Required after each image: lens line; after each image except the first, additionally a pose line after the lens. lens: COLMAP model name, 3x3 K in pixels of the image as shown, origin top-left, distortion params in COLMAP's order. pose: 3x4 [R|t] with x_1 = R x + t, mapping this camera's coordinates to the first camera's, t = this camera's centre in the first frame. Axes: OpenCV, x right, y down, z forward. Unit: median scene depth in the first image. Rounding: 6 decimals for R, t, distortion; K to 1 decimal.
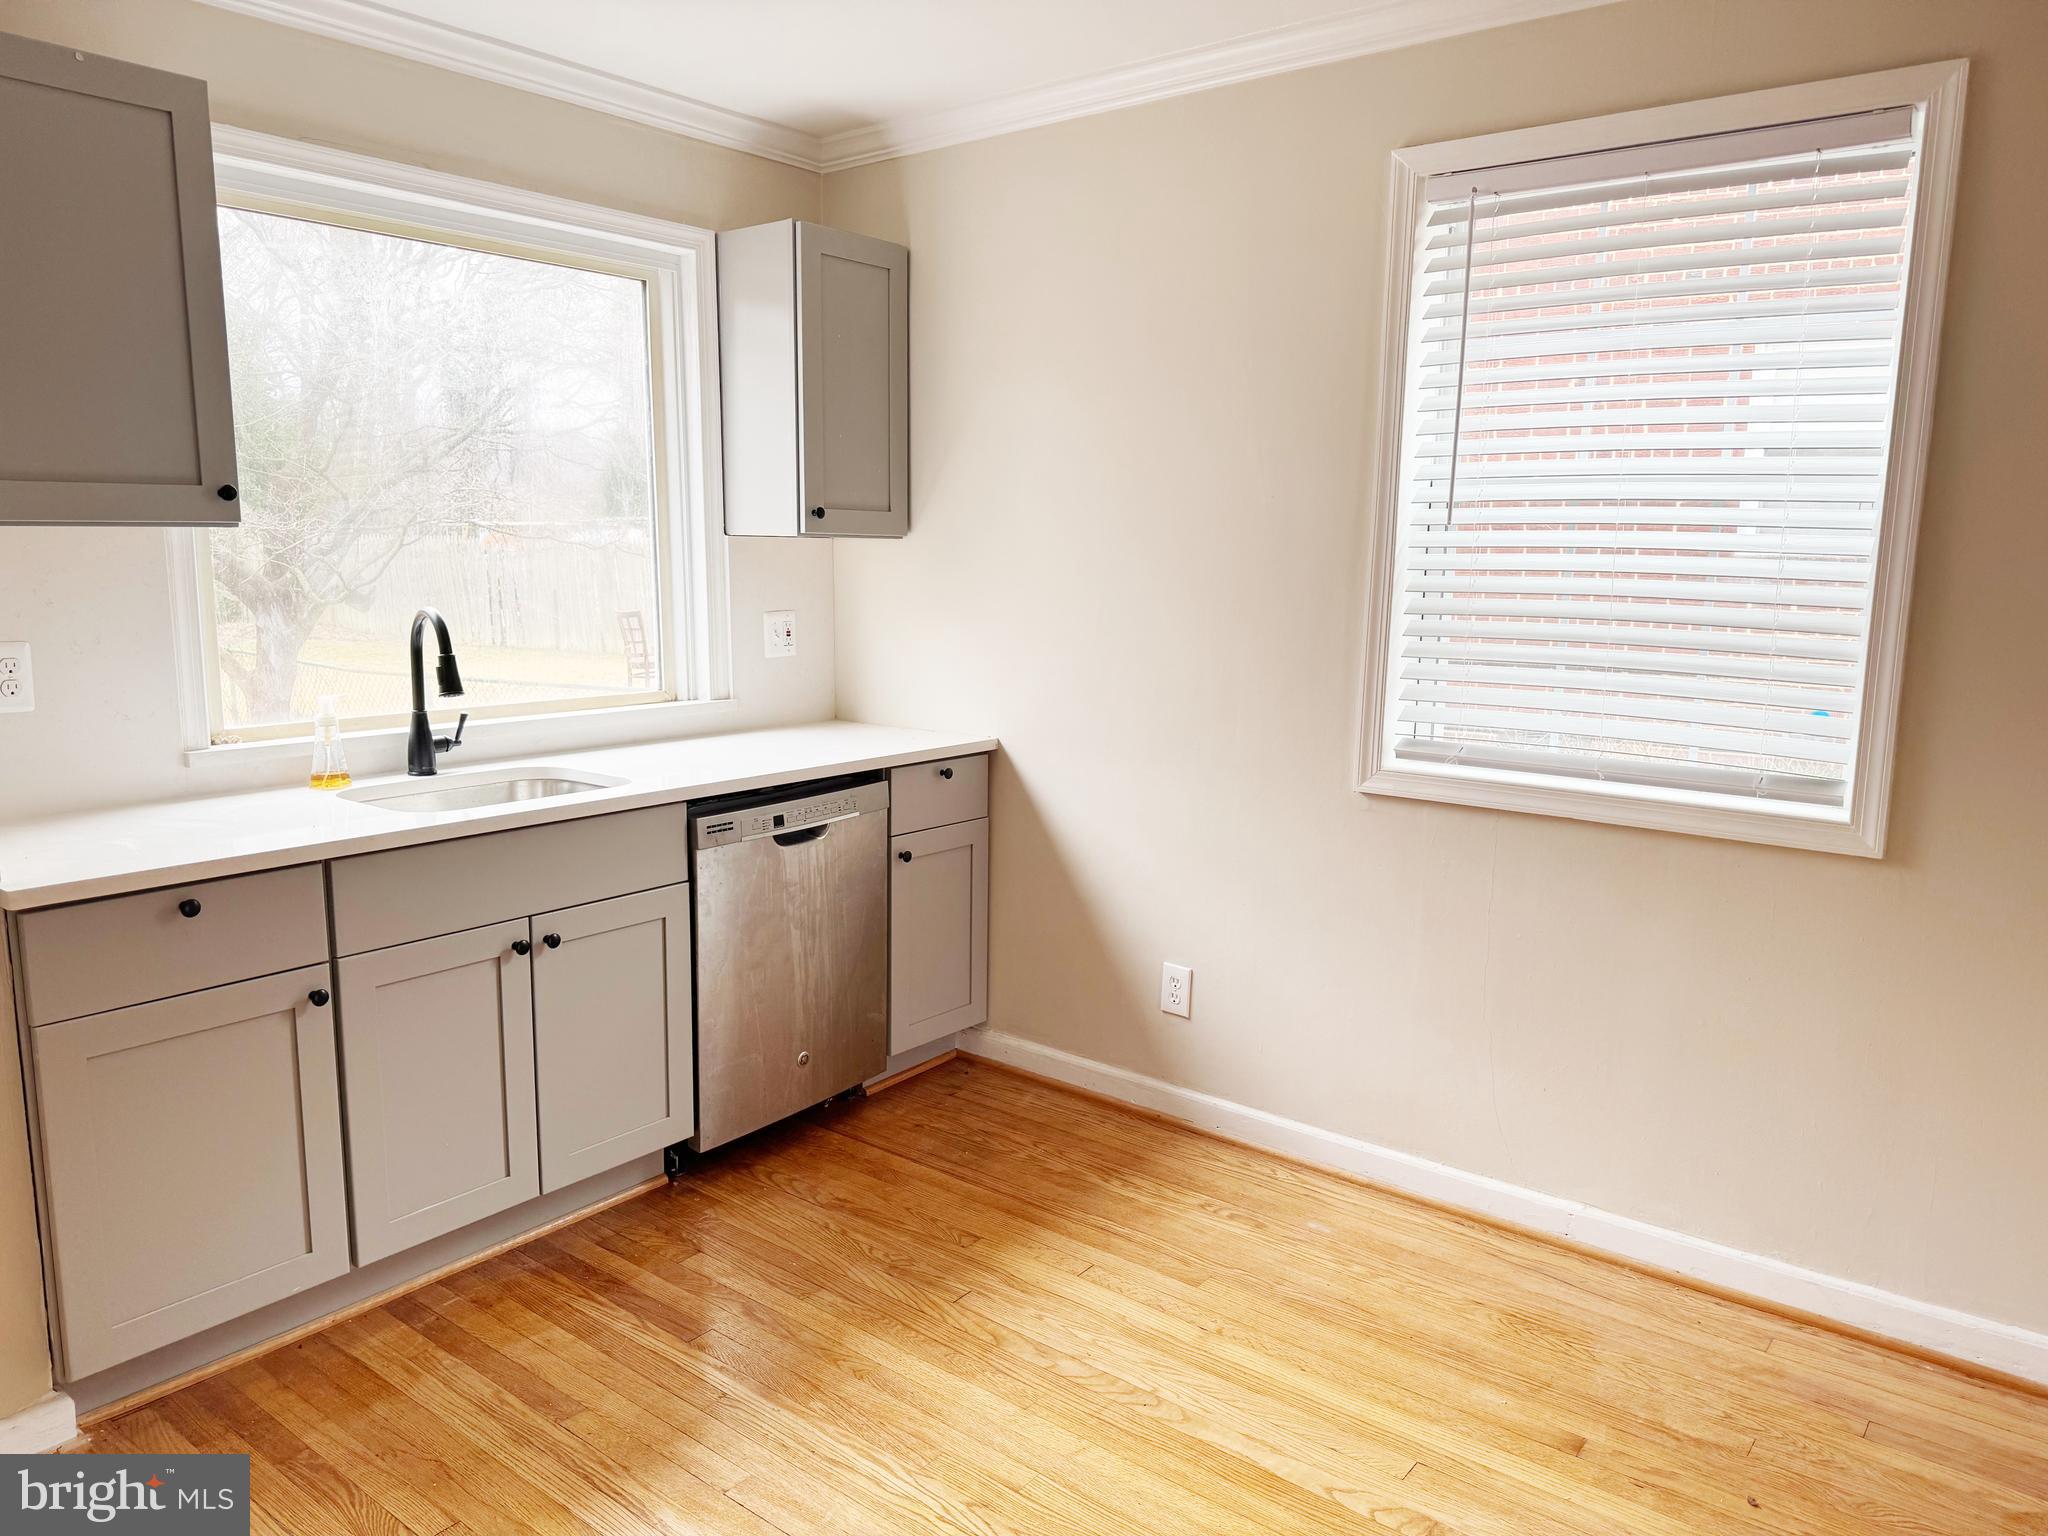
lens RADIAL K [[1449.1, 0, 1027.1], [0, 1449.1, 756.6], [0, 0, 1]] dist [0.117575, -0.134558]
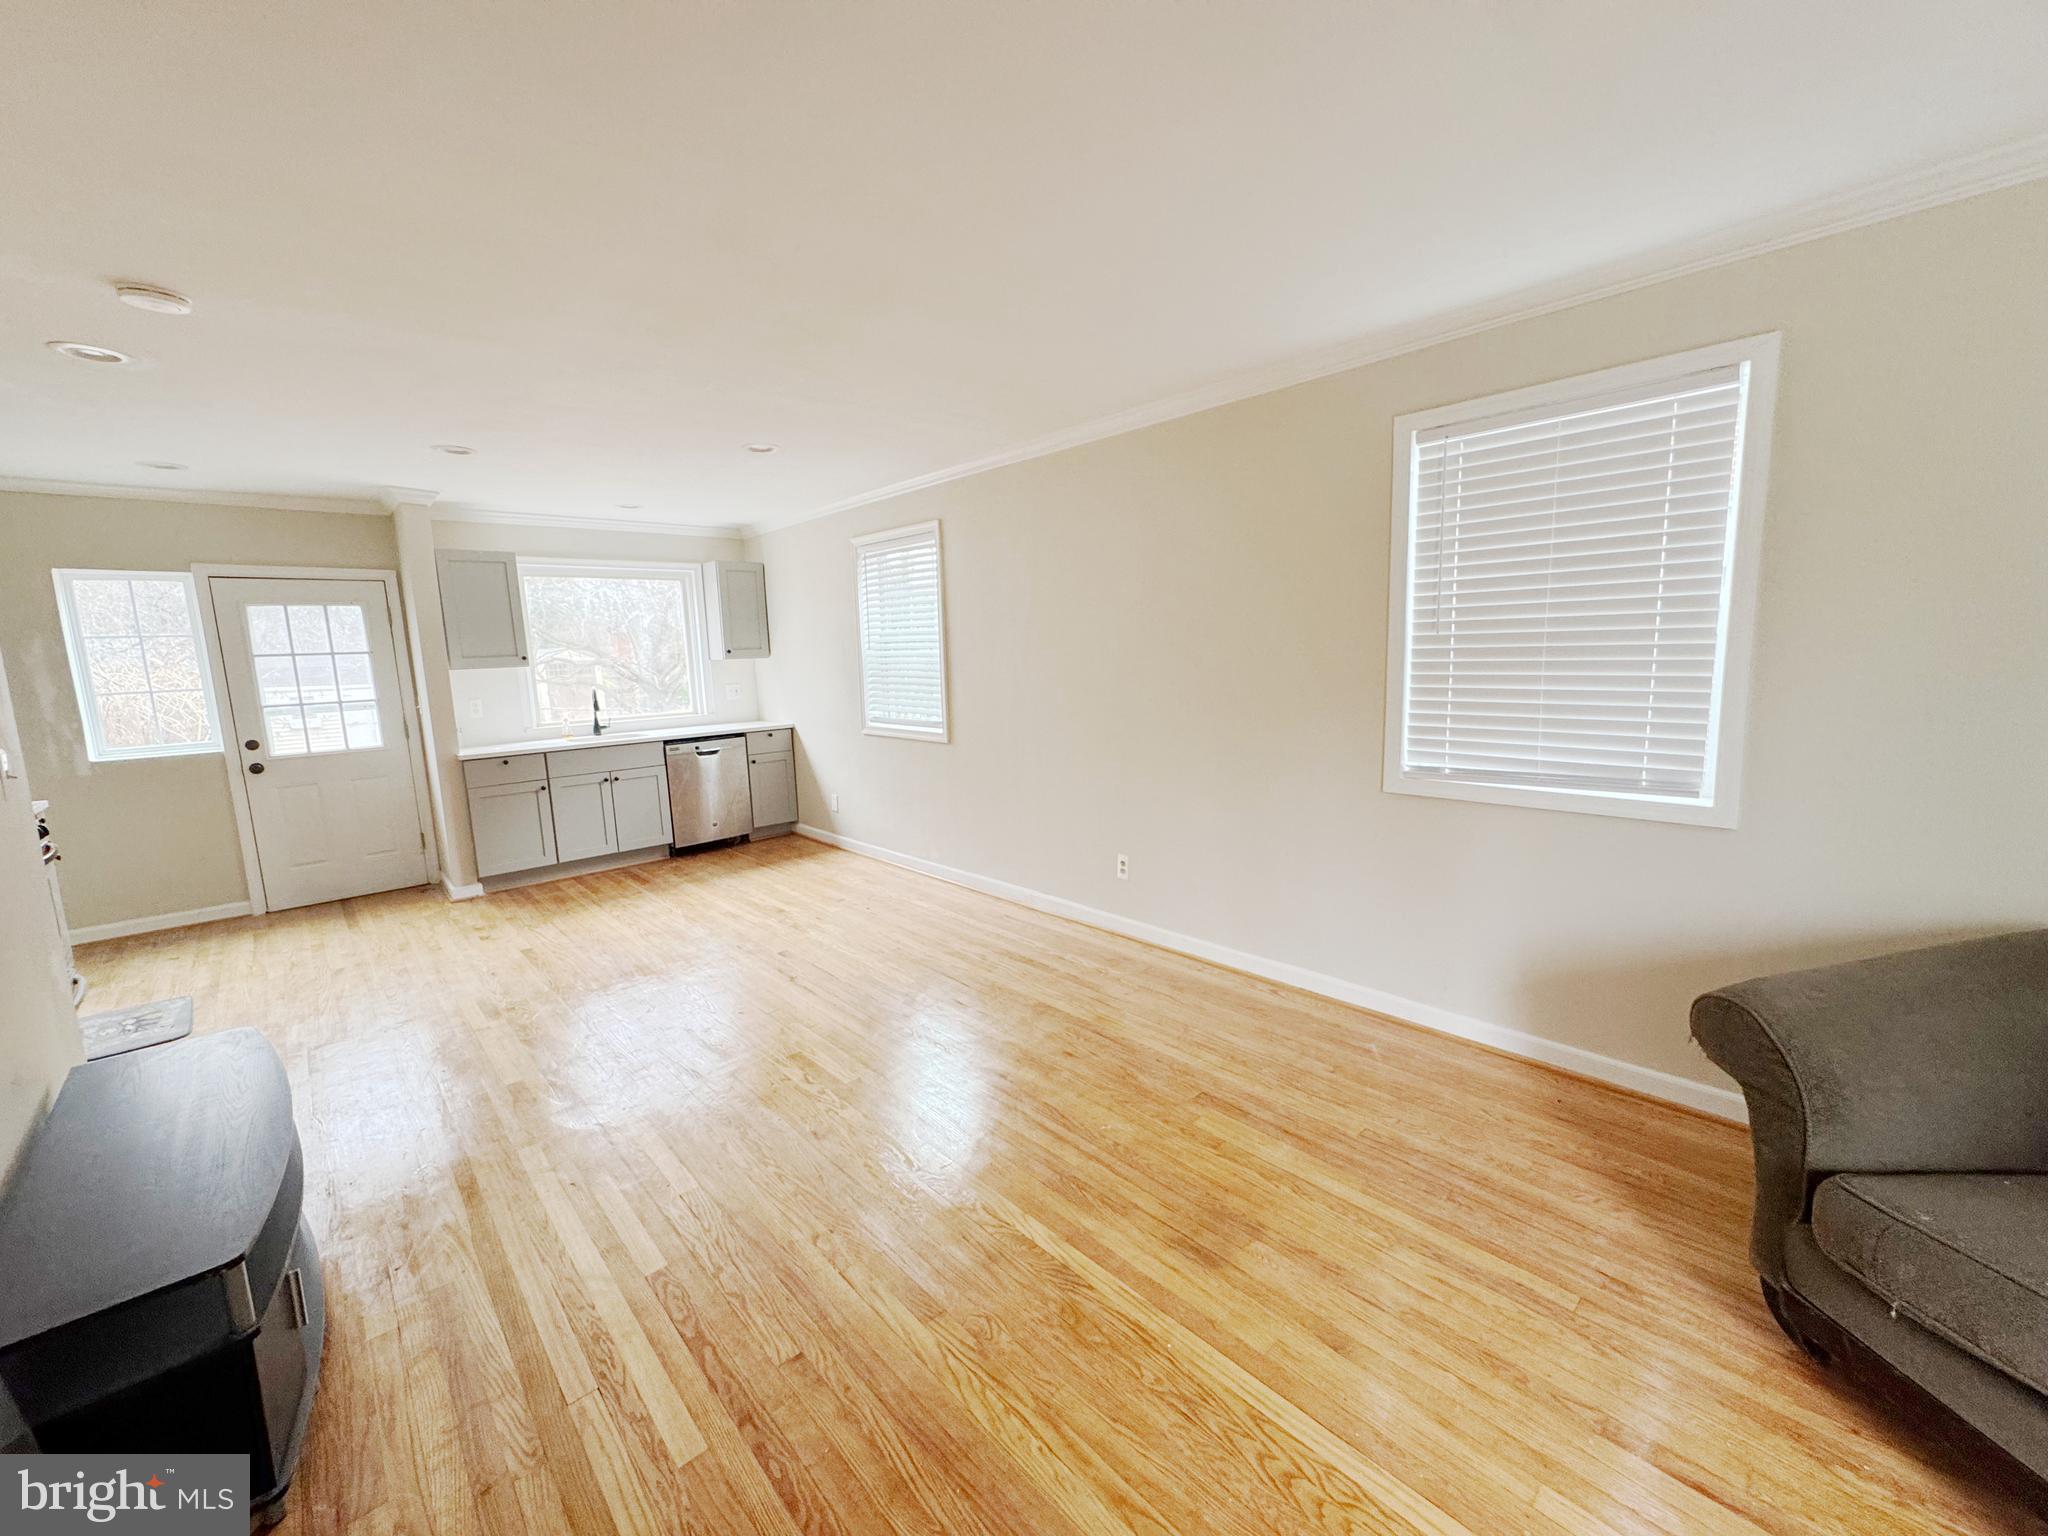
lens RADIAL K [[806.8, 0, 1017.4], [0, 806.8, 764.8], [0, 0, 1]] dist [0.001794, 0.000434]
pose [[0.985587, -0.021161, -0.167841, 0.851760], [0.020588, 0.999775, -0.005152, 0.107899], [0.167912, 0.001622, 0.985801, -0.674248]]
